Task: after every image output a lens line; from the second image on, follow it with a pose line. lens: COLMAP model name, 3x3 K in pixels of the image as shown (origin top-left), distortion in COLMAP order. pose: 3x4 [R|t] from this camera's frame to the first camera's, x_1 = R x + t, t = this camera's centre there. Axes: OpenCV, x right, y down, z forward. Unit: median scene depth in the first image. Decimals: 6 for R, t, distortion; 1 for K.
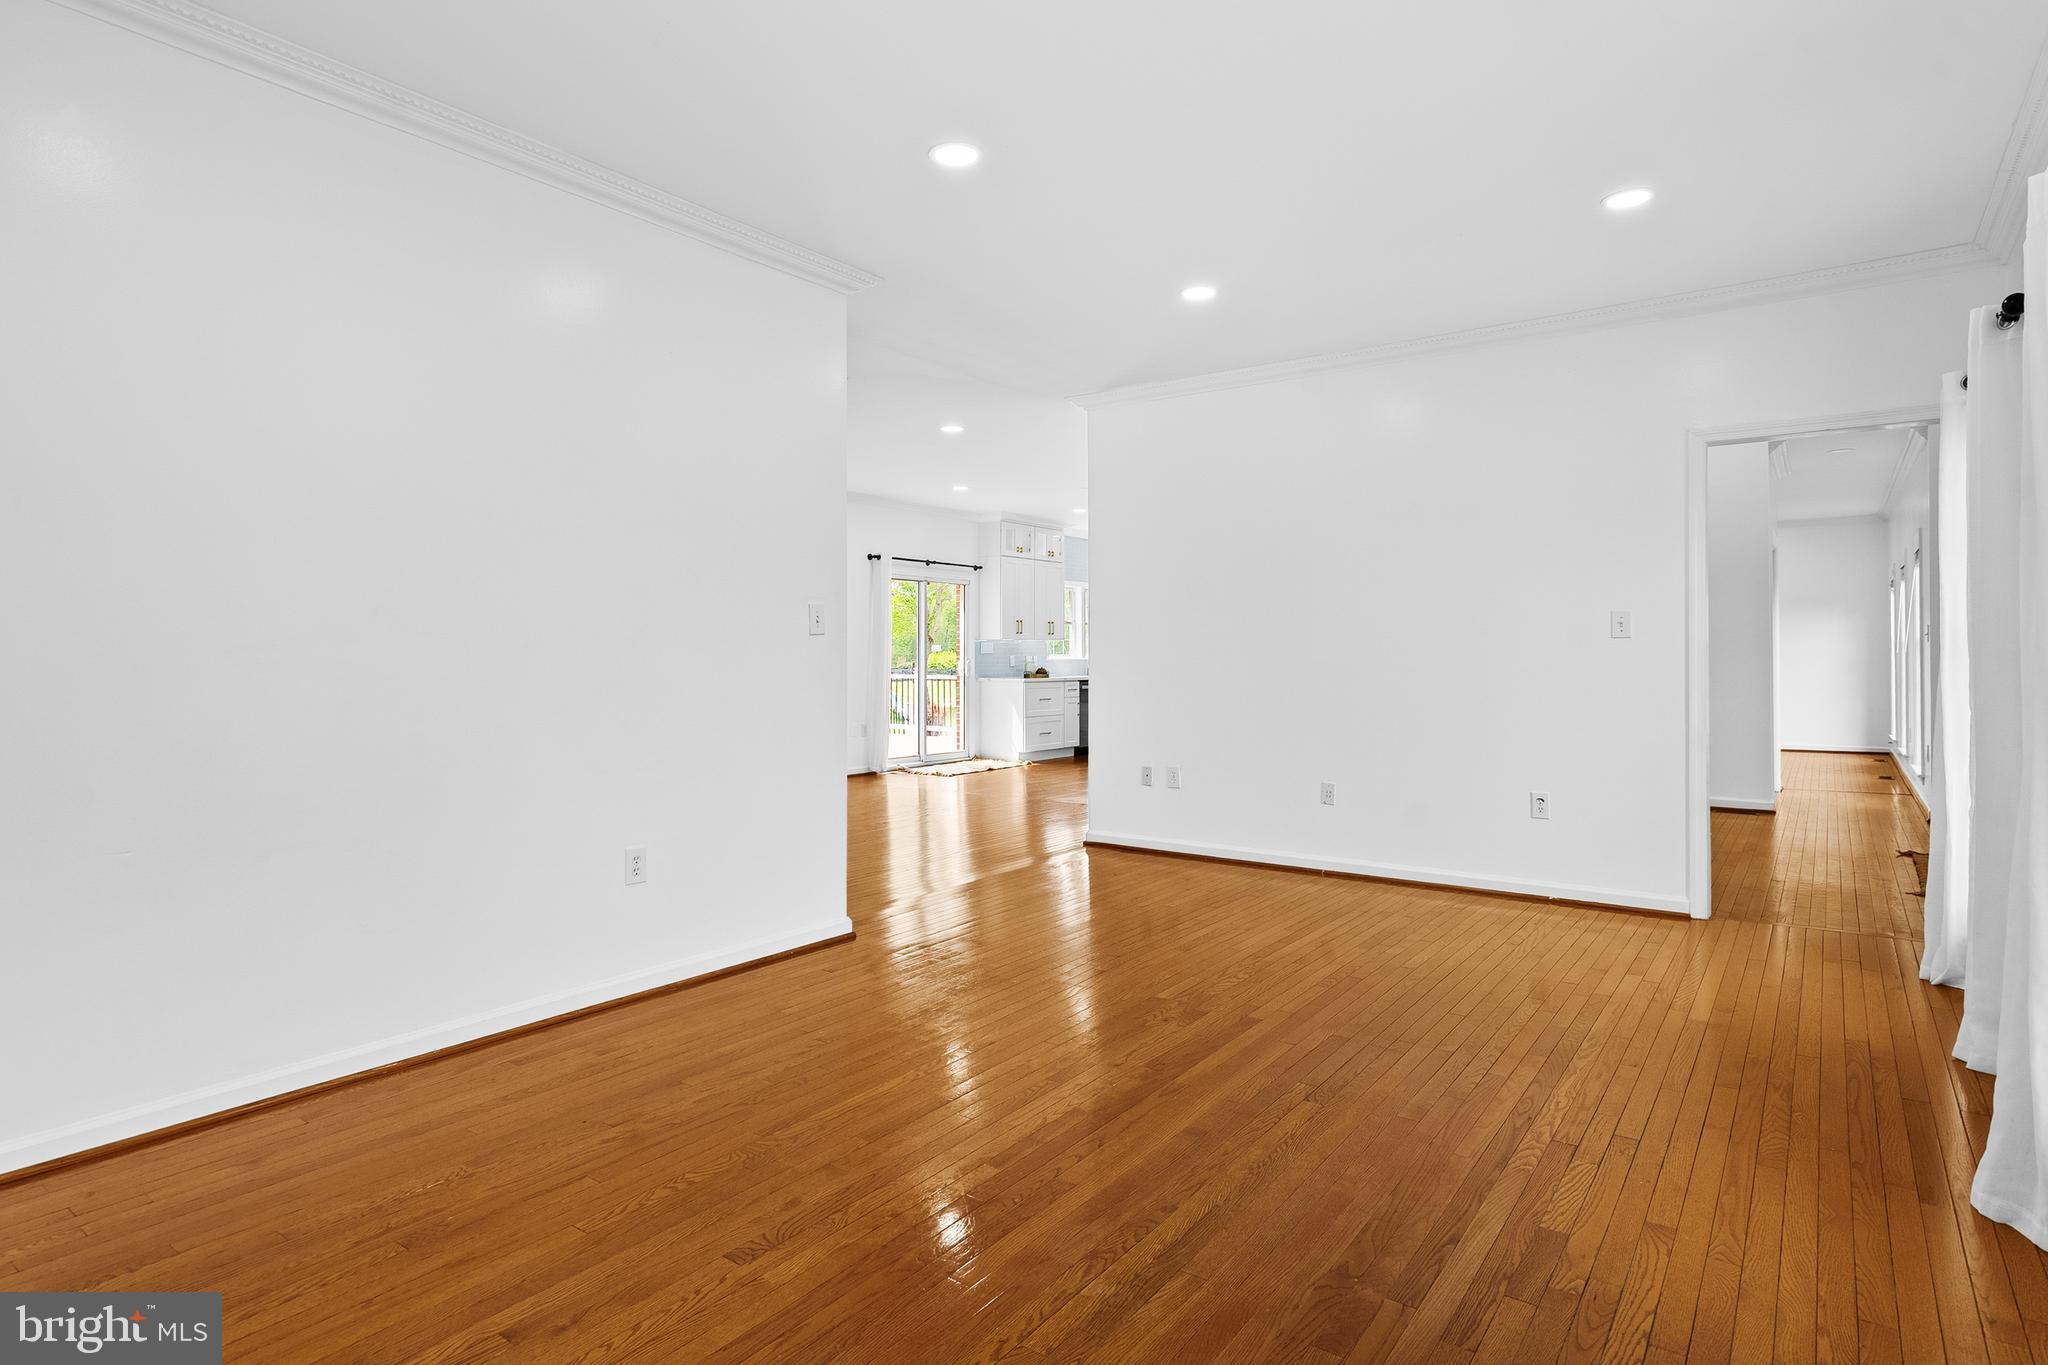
lens RADIAL K [[1089.6, 0, 1019.2], [0, 1089.6, 653.5], [0, 0, 1]] dist [0.003978, 0.002121]
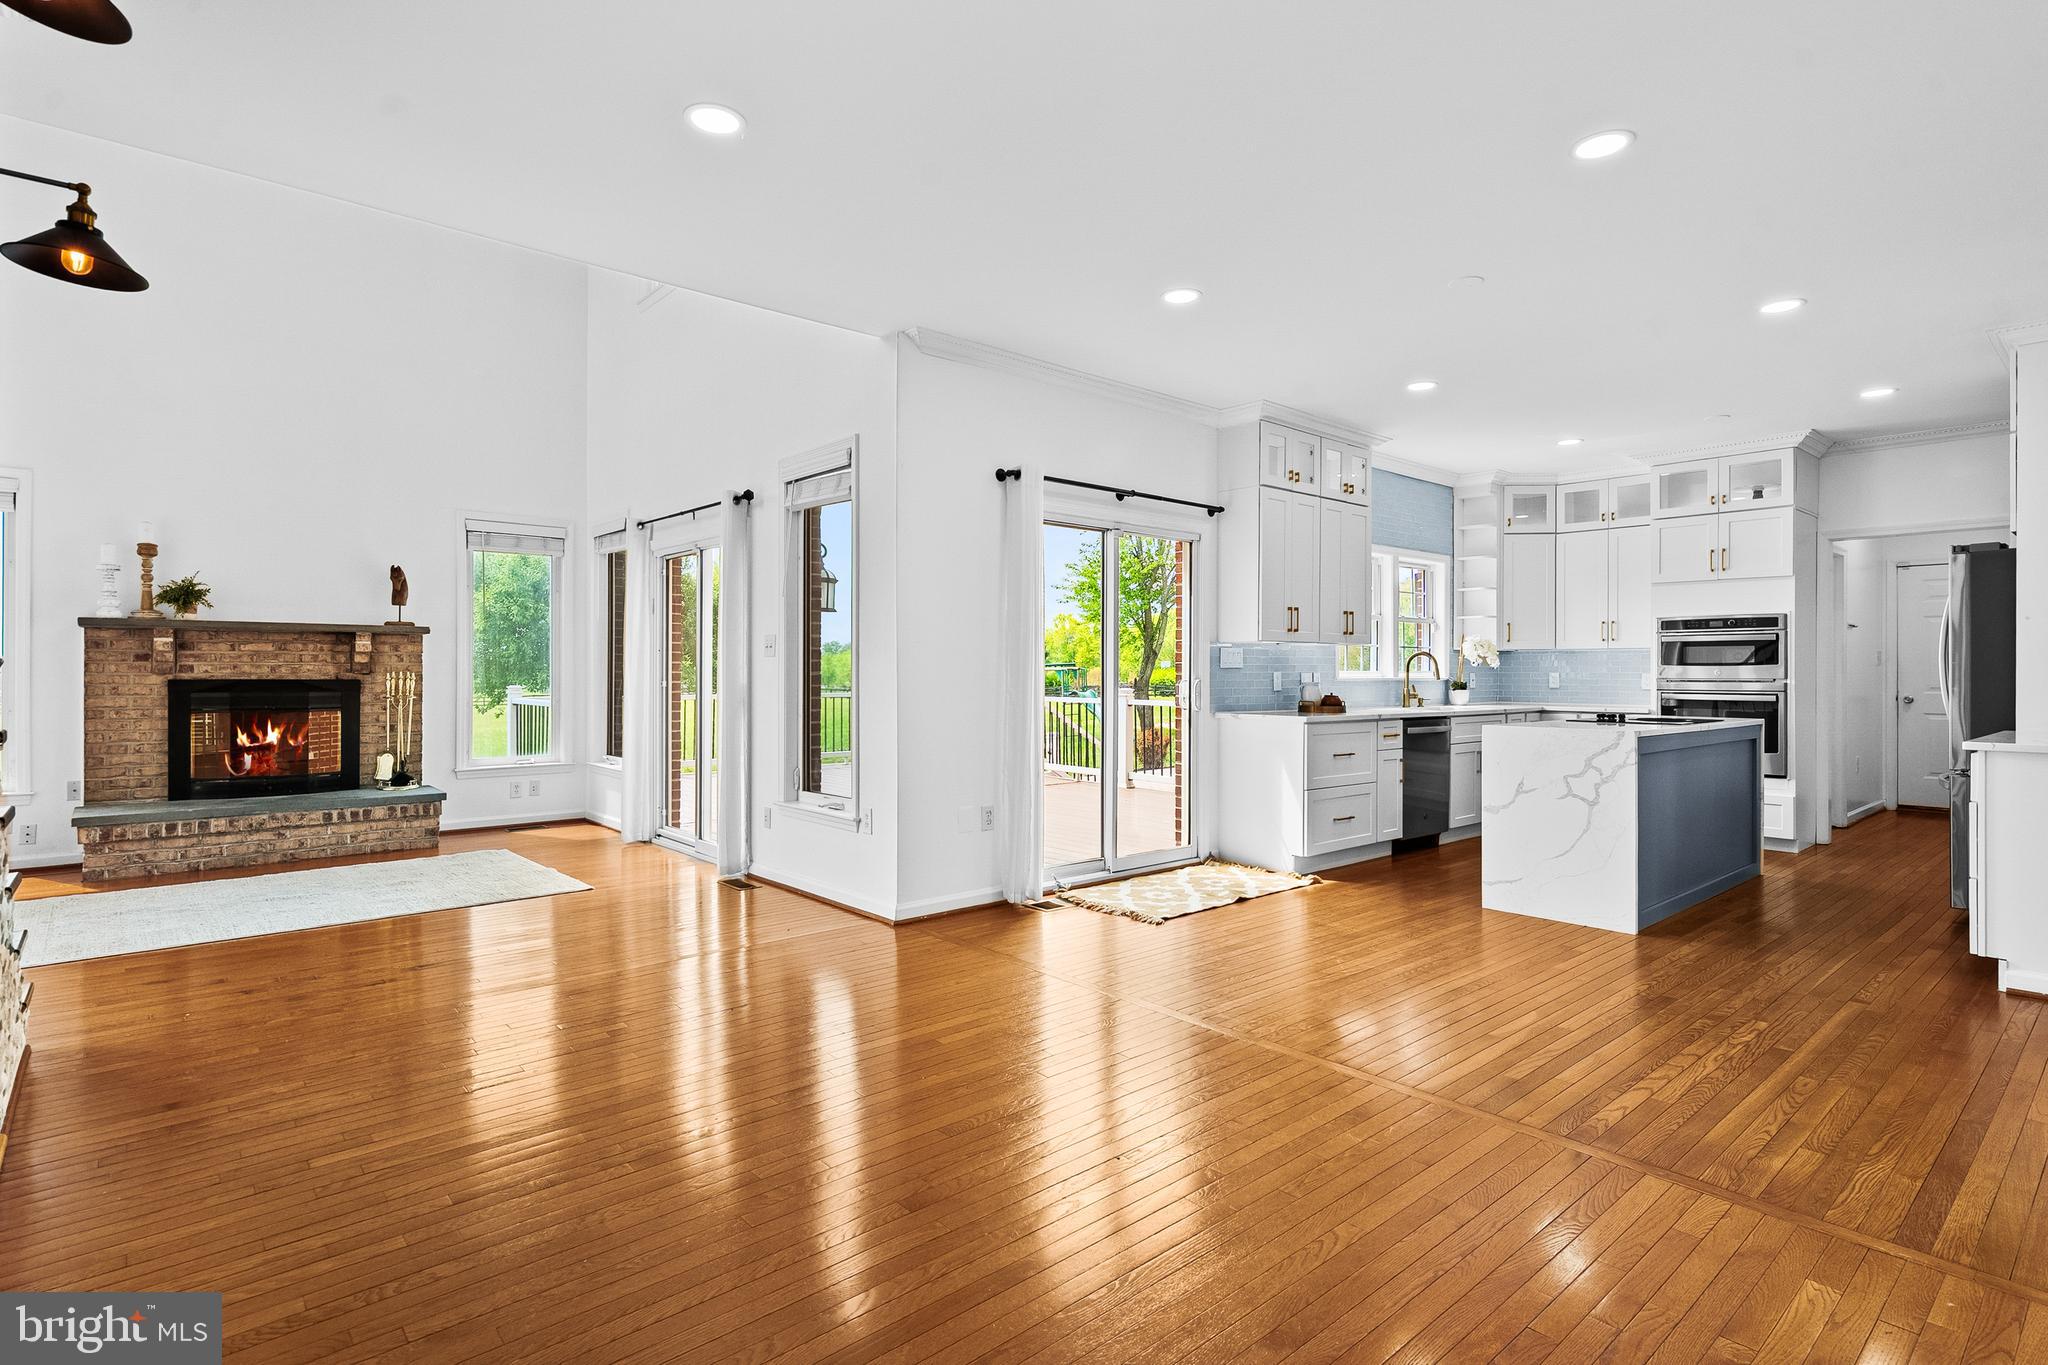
lens RADIAL K [[1023.7, 0, 1024.0], [0, 1023.7, 671.6], [0, 0, 1]] dist [0.000893, -0.000026]
pose [[0.977576, 0.003423, -0.210556, -0.023839], [-0.003502, 0.999994, -0.000006, 0.002122], [0.210555, 0.000743, 0.977582, 0.485433]]
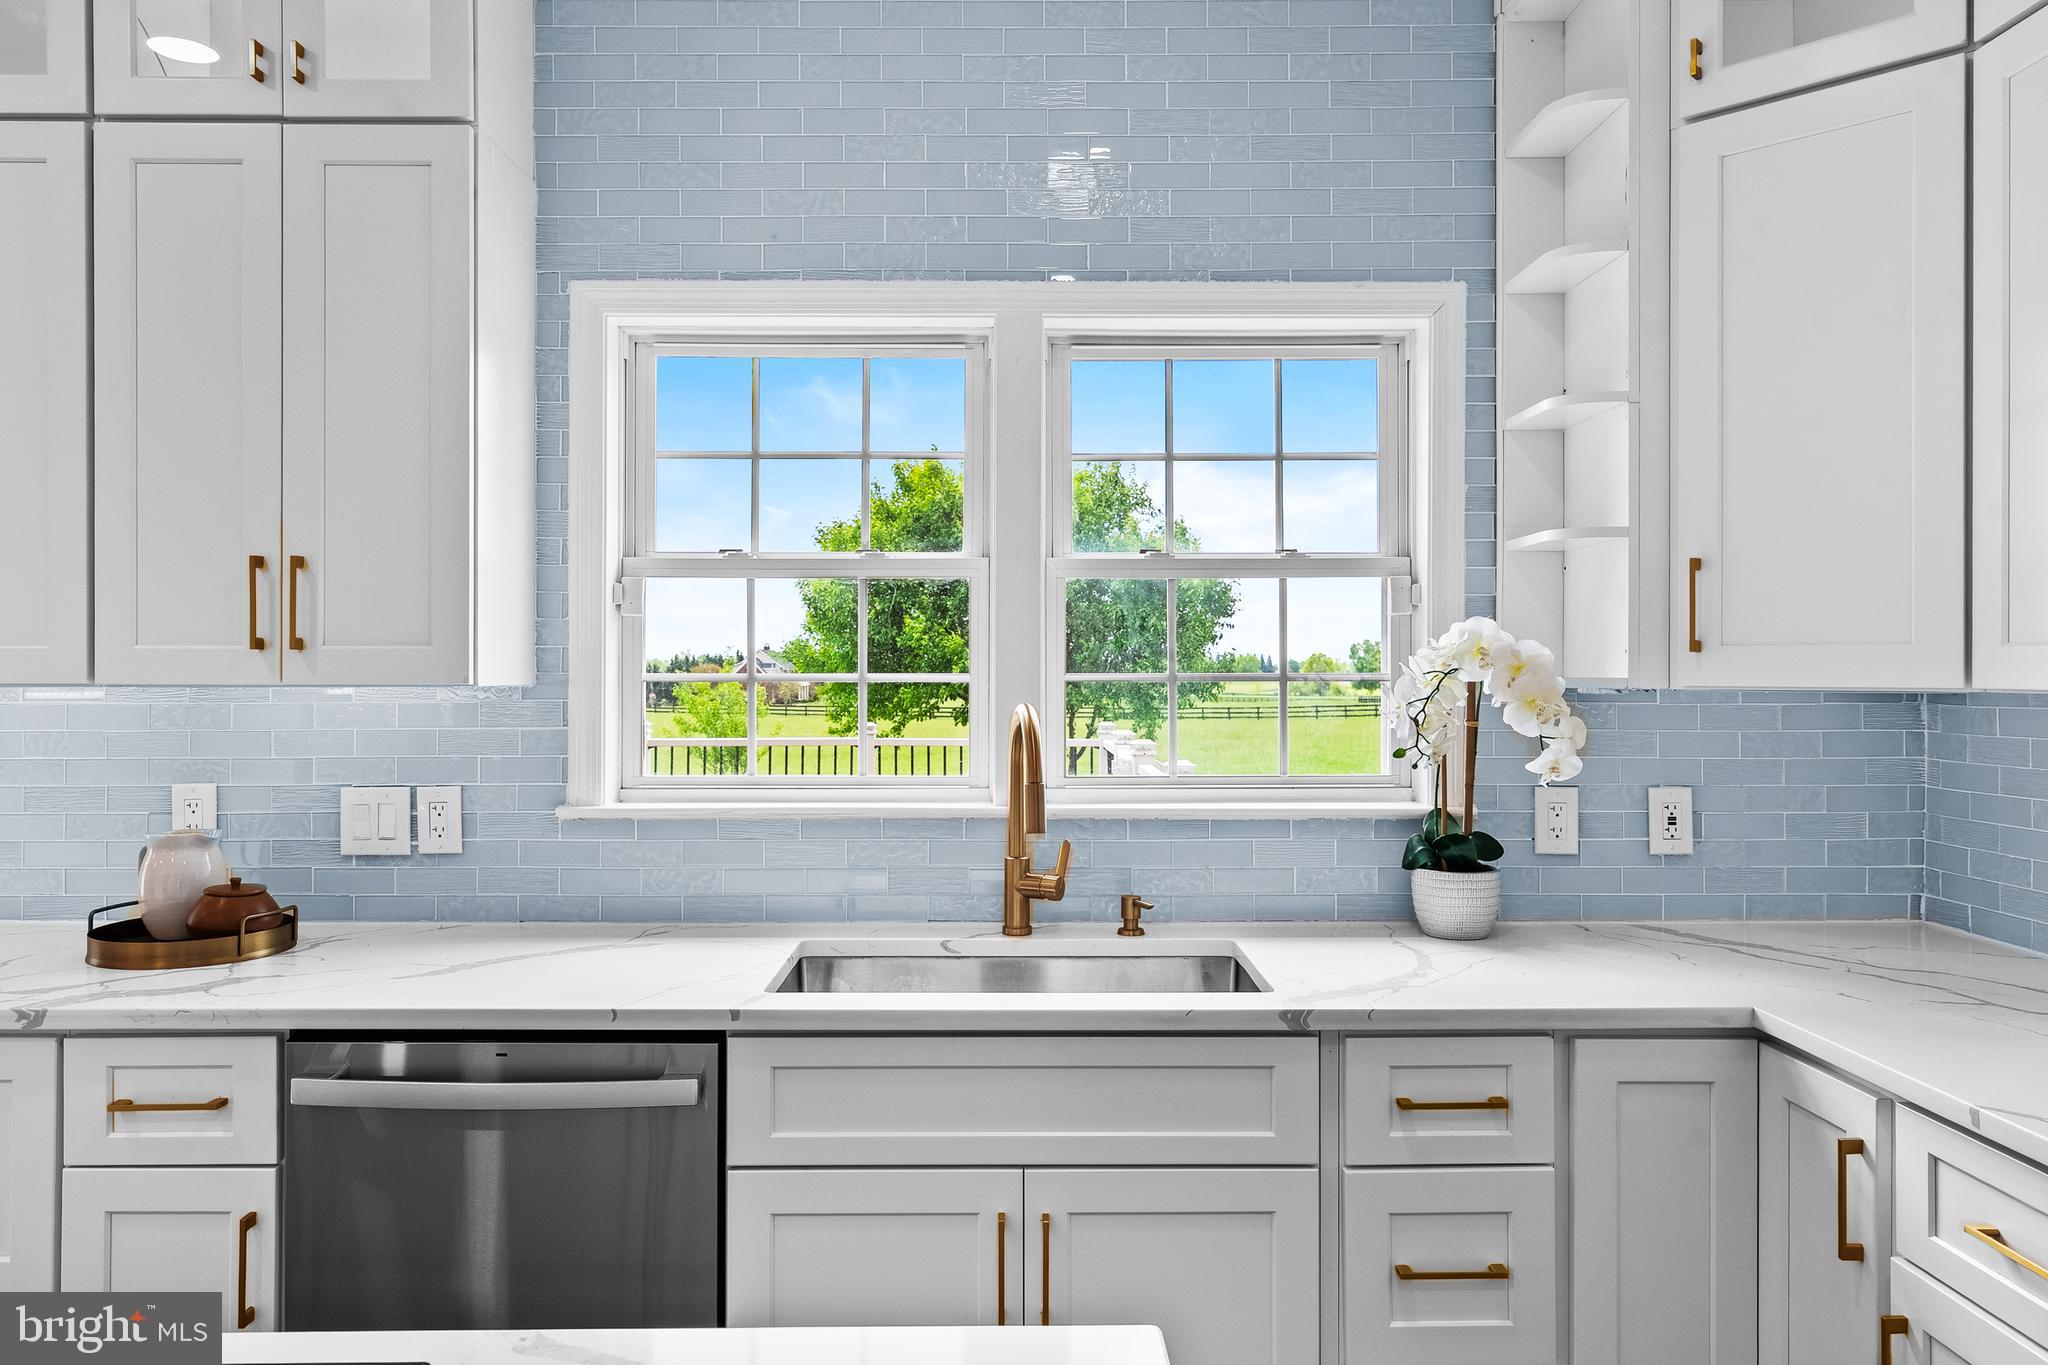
lens RADIAL K [[1415.0, 0, 1017.4], [0, 1415.0, 662.3], [0, 0, 1]] dist [0.005866, 0.000157]
pose [[0.604699, -0.000881, -0.796454, 0.241426], [-0.001858, 0.999995, -0.002517, -0.016354], [0.796452, 0.003002, 0.604694, 1.025021]]
